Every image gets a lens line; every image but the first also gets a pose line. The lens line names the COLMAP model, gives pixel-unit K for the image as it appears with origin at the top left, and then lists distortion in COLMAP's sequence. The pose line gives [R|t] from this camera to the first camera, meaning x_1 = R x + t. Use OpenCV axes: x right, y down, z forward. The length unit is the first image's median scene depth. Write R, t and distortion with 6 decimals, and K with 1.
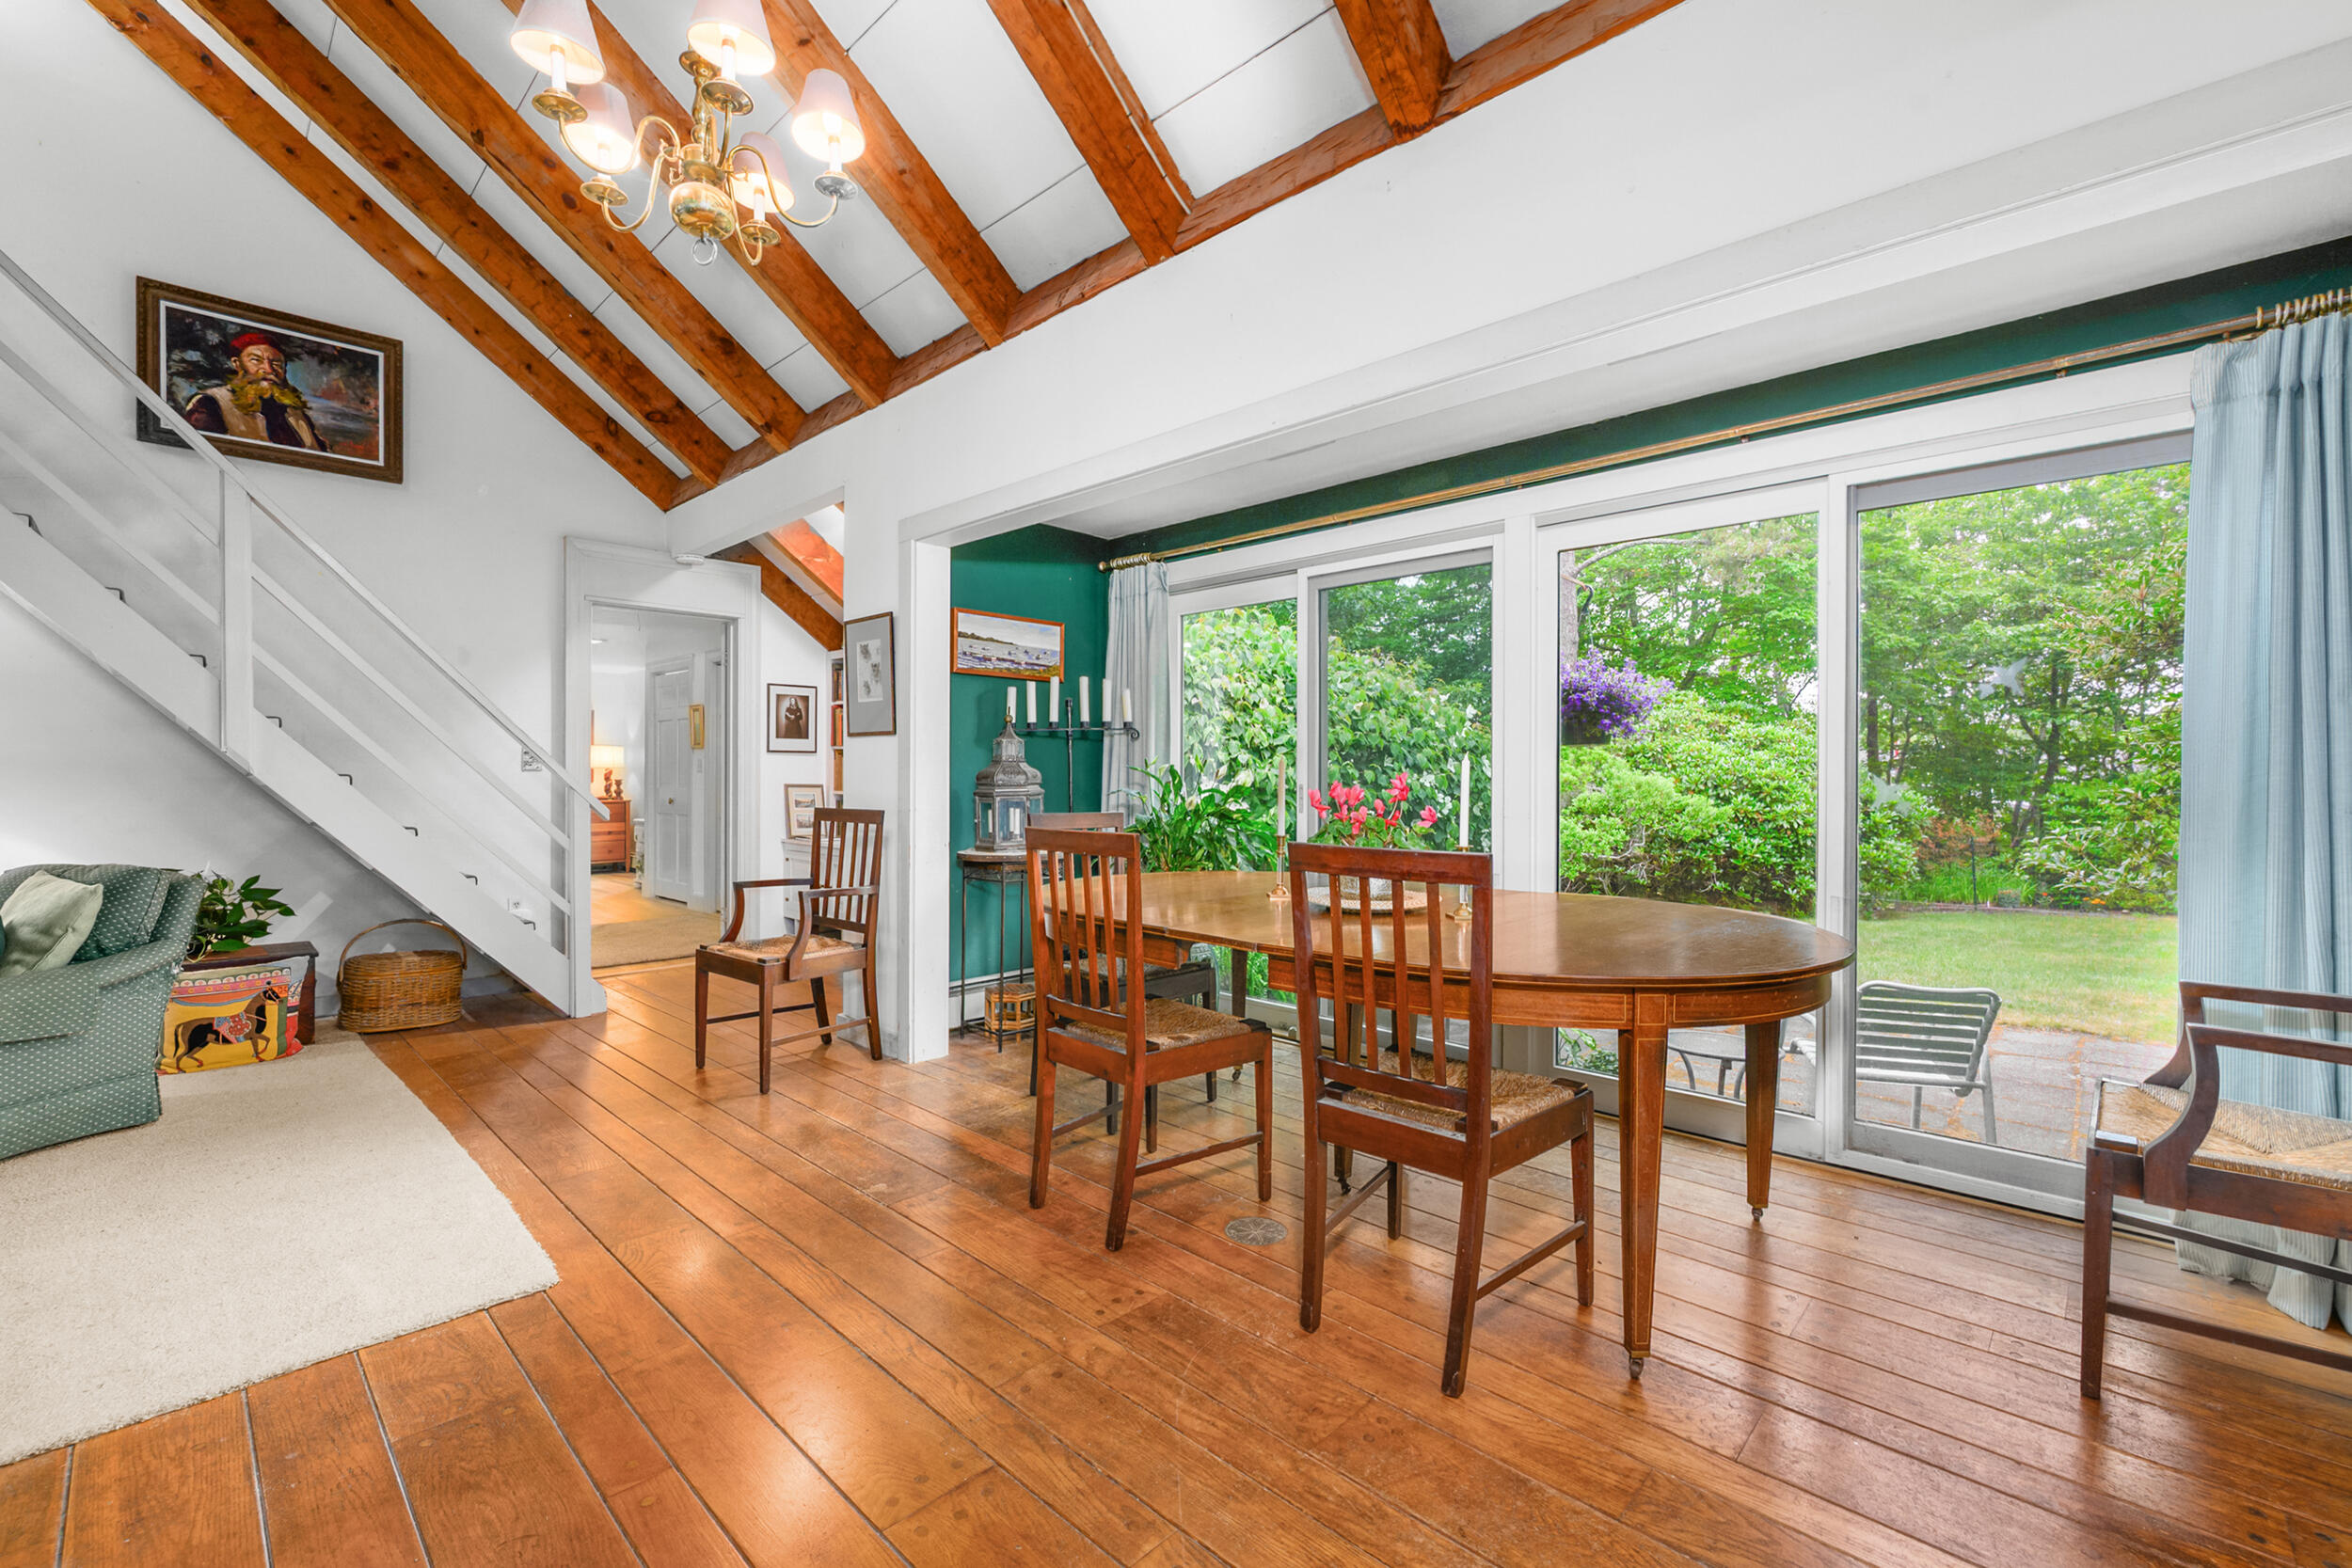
lens RADIAL K [[1009.1, 0, 1158.0], [0, 1009.1, 772.9], [0, 0, 1]] dist [0.001101, -0.000084]
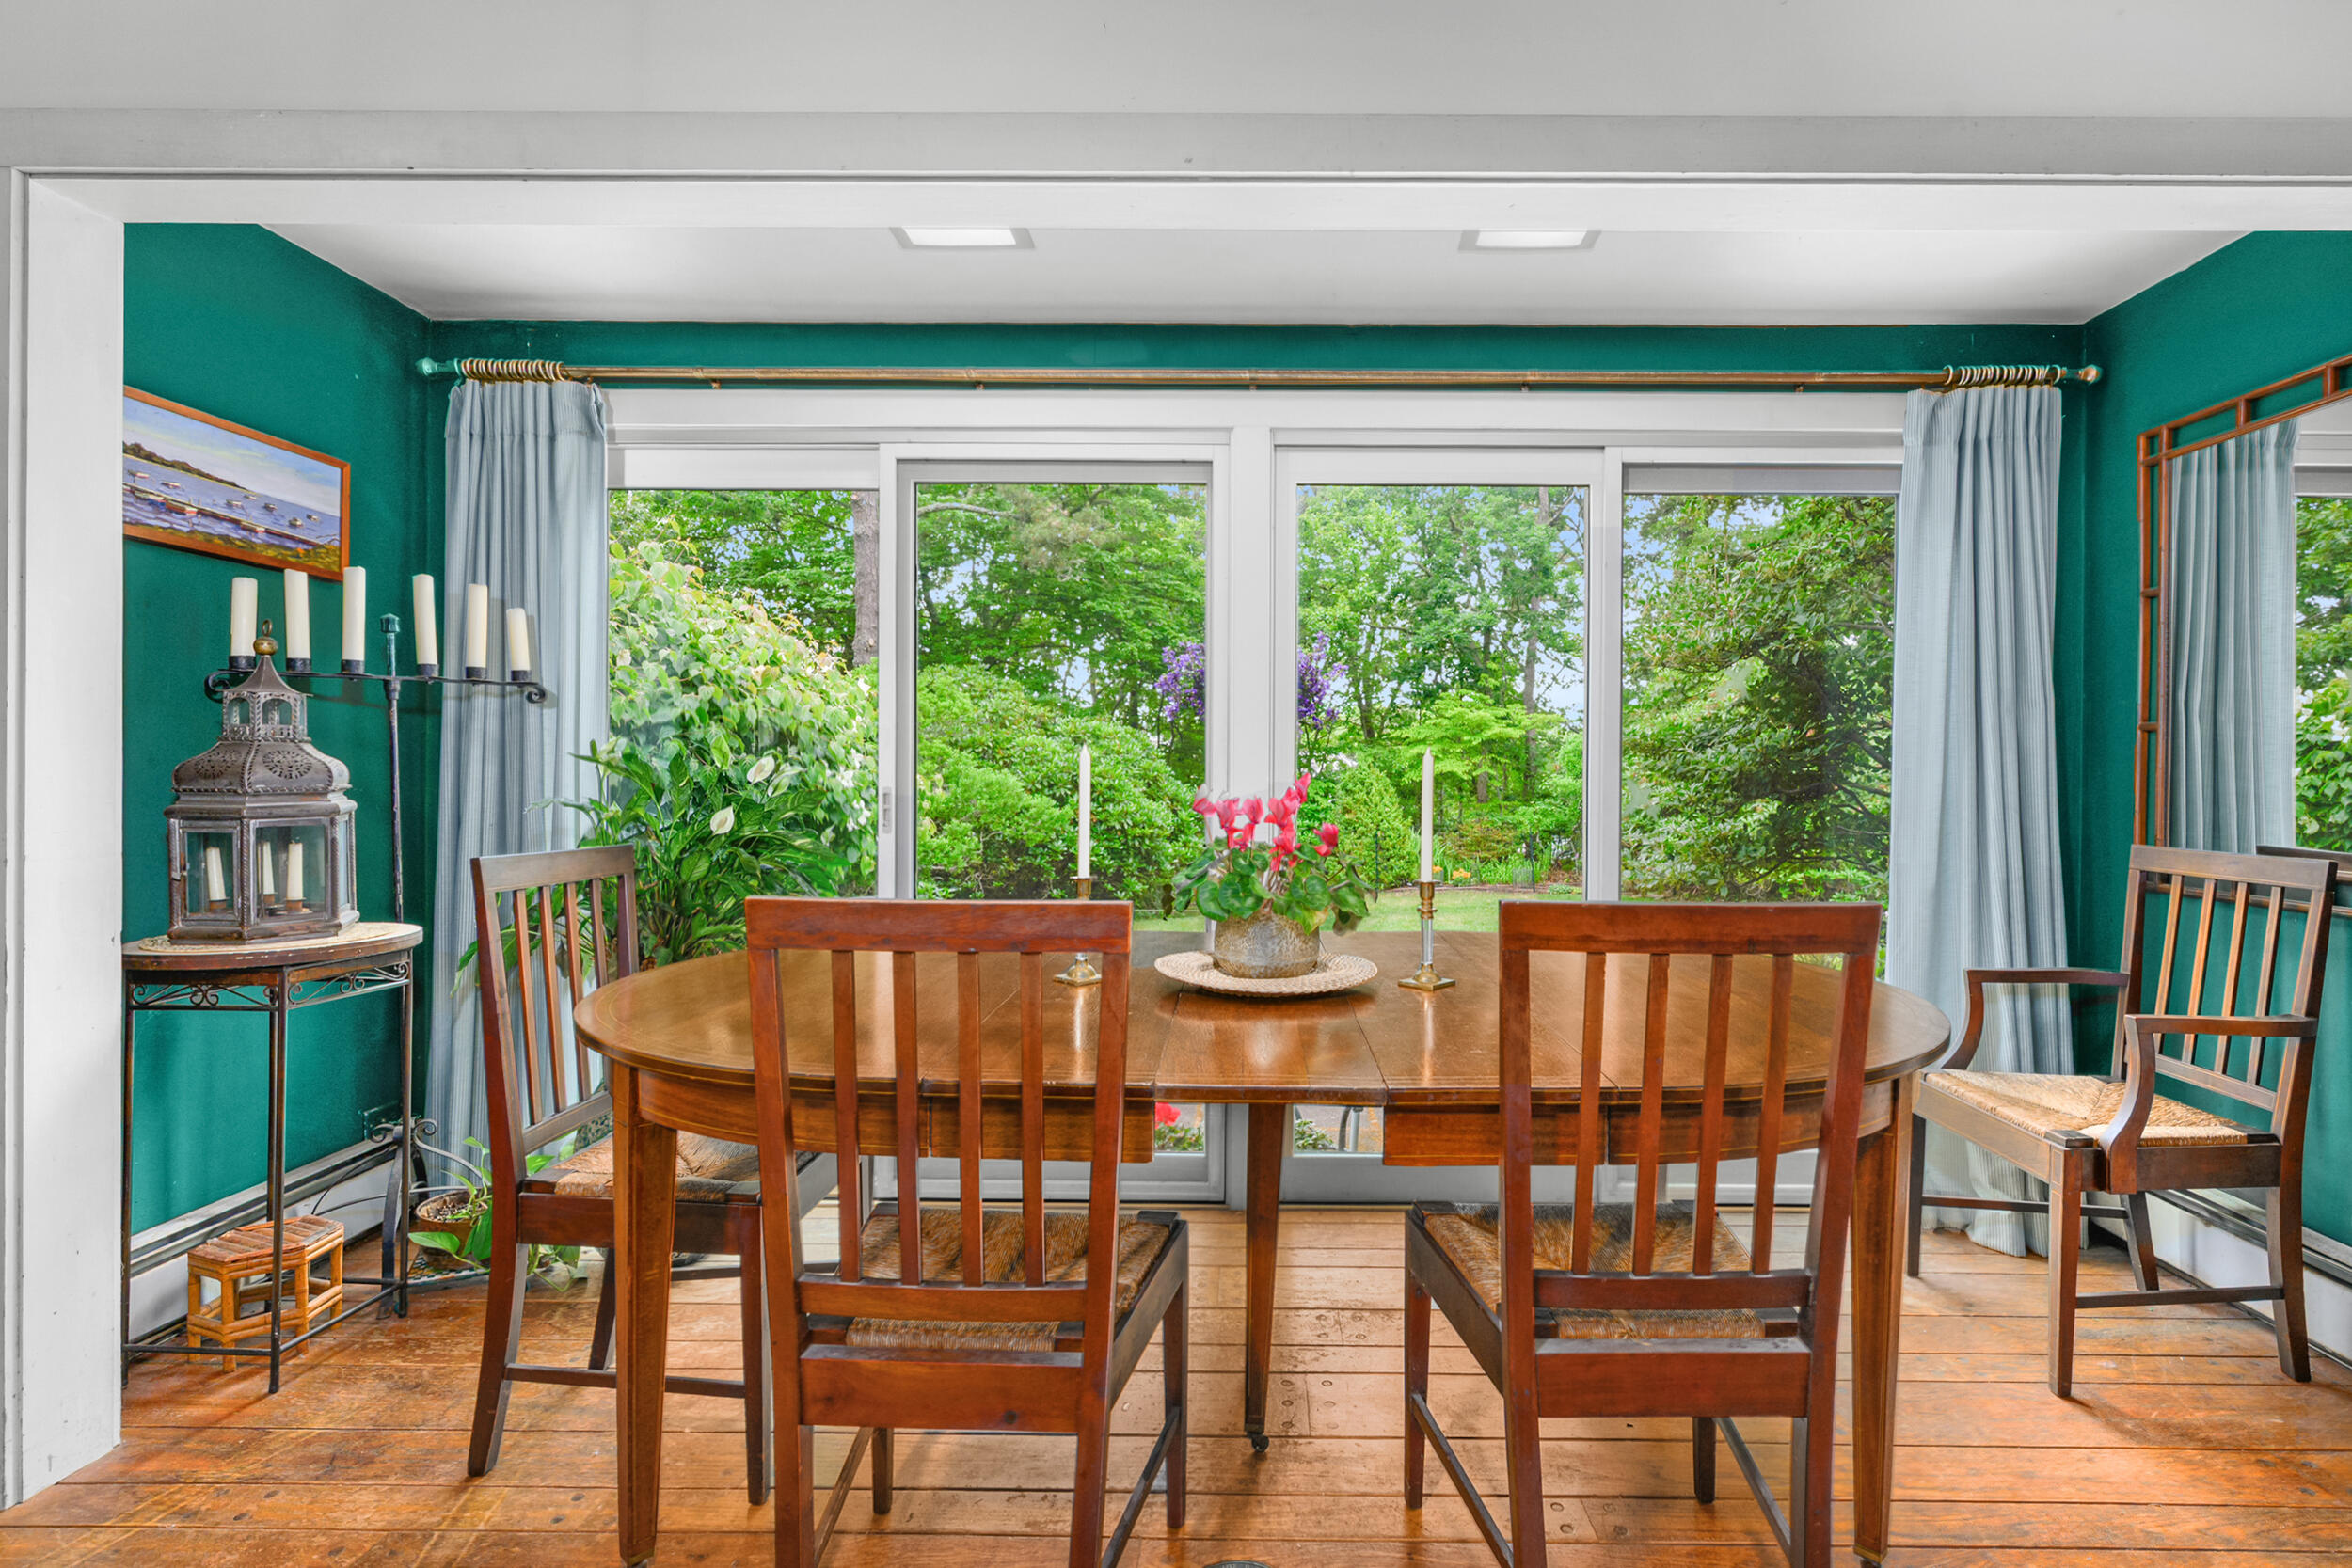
lens RADIAL K [[1182.2, 0, 1223.5], [0, 1182.2, 773.5], [0, 0, 1]] dist [0.006331, -0.002246]
pose [[0.715465, 0.004800, 0.698632, -0.201310], [-0.008269, 0.999965, 0.001598, -0.000590], [-0.698600, -0.006920, 0.715479, 0.298738]]
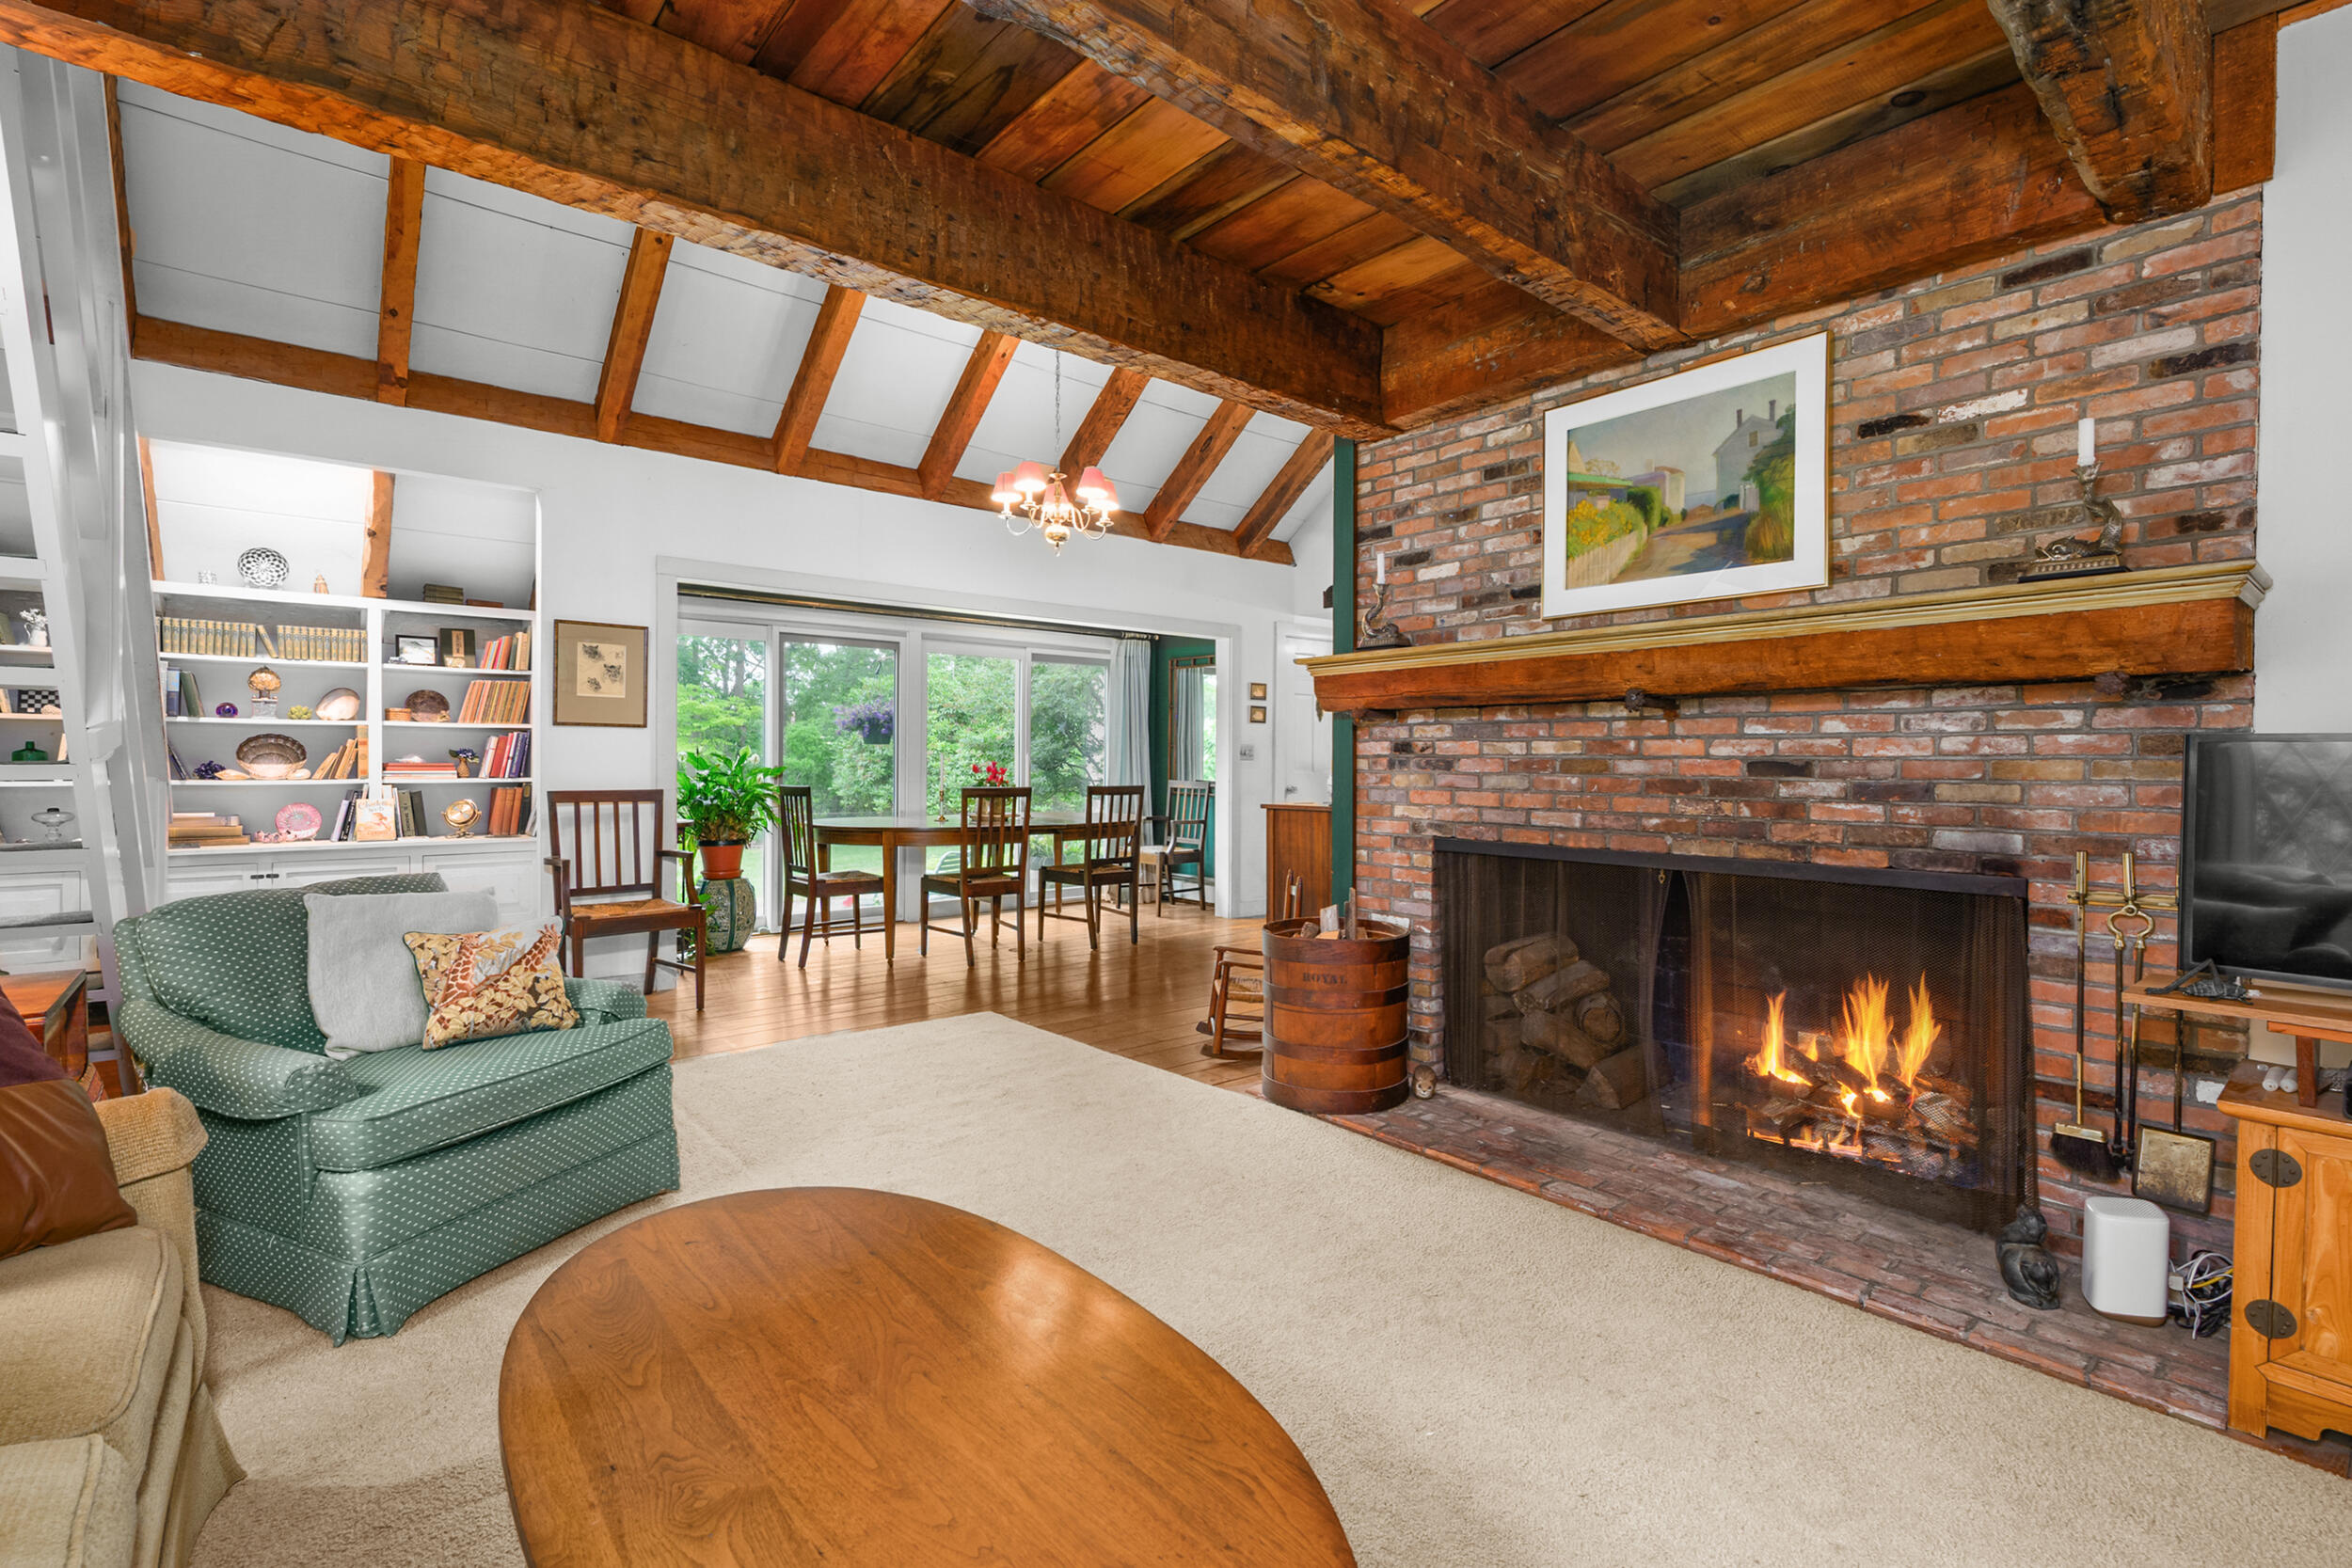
lens RADIAL K [[1081.8, 0, 1193.3], [0, 1081.8, 766.4], [0, 0, 1]] dist [-0.002345, -0.000568]
pose [[0.083053, -0.008502, 0.996509, -1.341441], [-0.006375, 0.999939, 0.009062, -0.010025], [-0.996525, -0.007105, 0.082994, 0.205834]]
